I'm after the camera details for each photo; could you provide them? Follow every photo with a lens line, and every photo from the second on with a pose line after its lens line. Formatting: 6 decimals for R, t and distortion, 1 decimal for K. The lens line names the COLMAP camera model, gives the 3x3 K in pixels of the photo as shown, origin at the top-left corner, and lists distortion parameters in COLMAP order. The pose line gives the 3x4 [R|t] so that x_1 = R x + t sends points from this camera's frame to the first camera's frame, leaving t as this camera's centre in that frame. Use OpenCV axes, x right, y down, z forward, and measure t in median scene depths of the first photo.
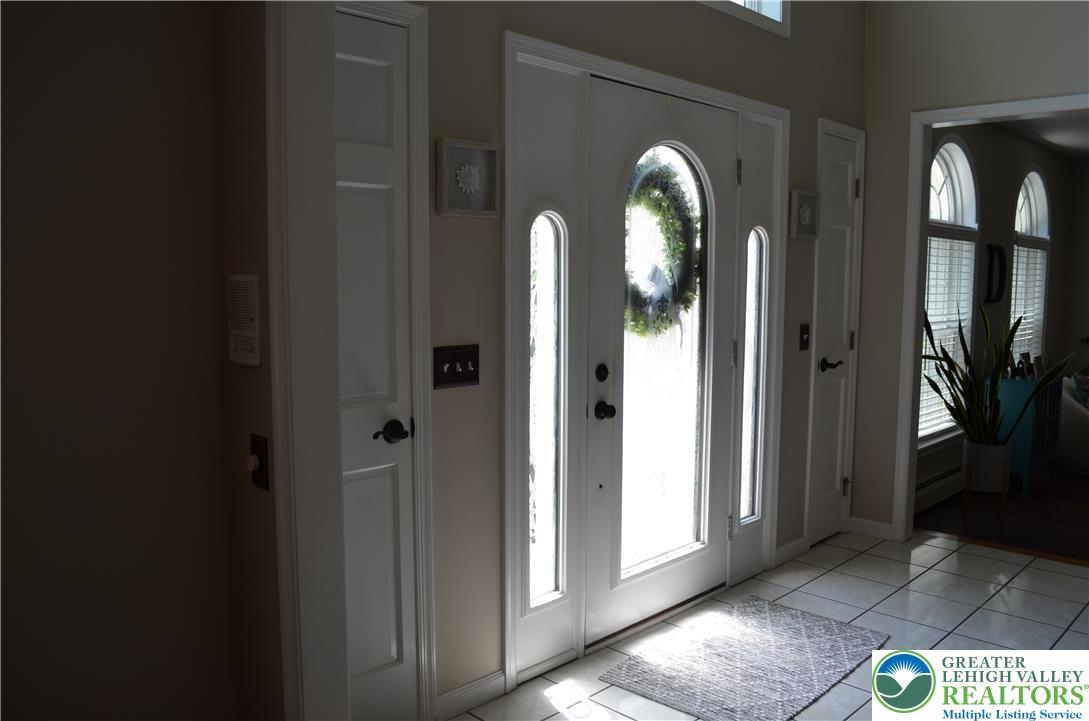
lens RADIAL K [[856.3, 0, 552.0], [0, 856.3, 363.1], [0, 0, 1]] dist [-0.078108, 0.008305]
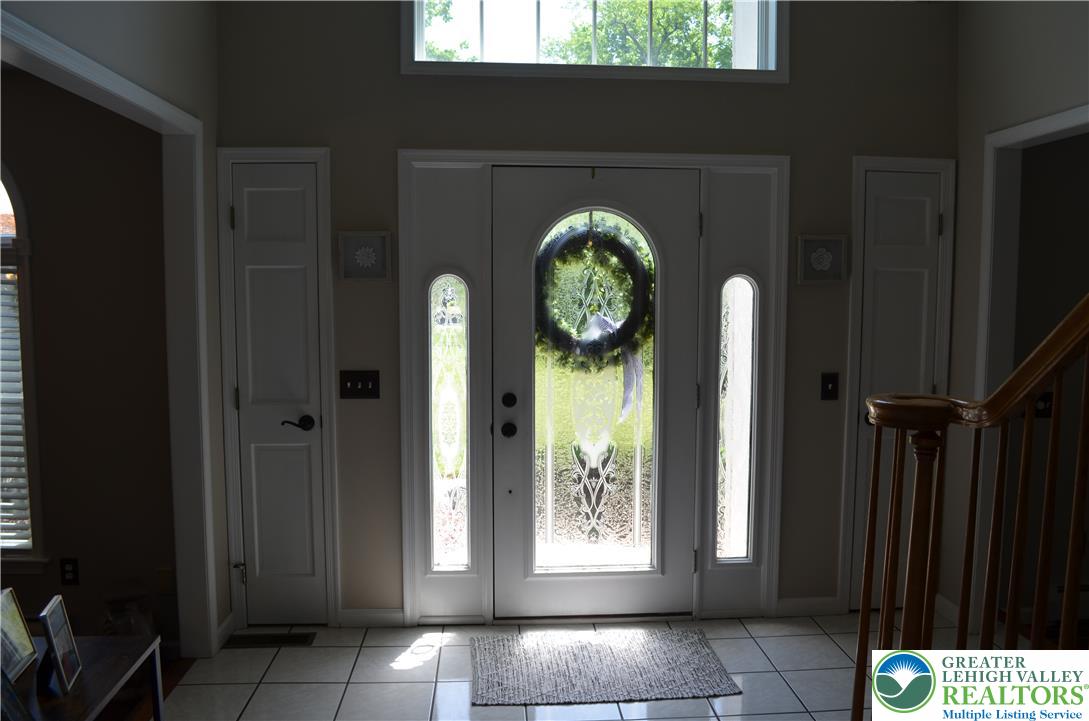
lens RADIAL K [[856.3, 0, 552.0], [0, 856.3, 363.1], [0, 0, 1]] dist [-0.078108, 0.008305]
pose [[0.749264, 0.054832, -0.659997, 0.883582], [-0.068889, 0.997613, 0.004675, -0.050343], [0.658678, 0.041964, 0.751254, 0.097244]]
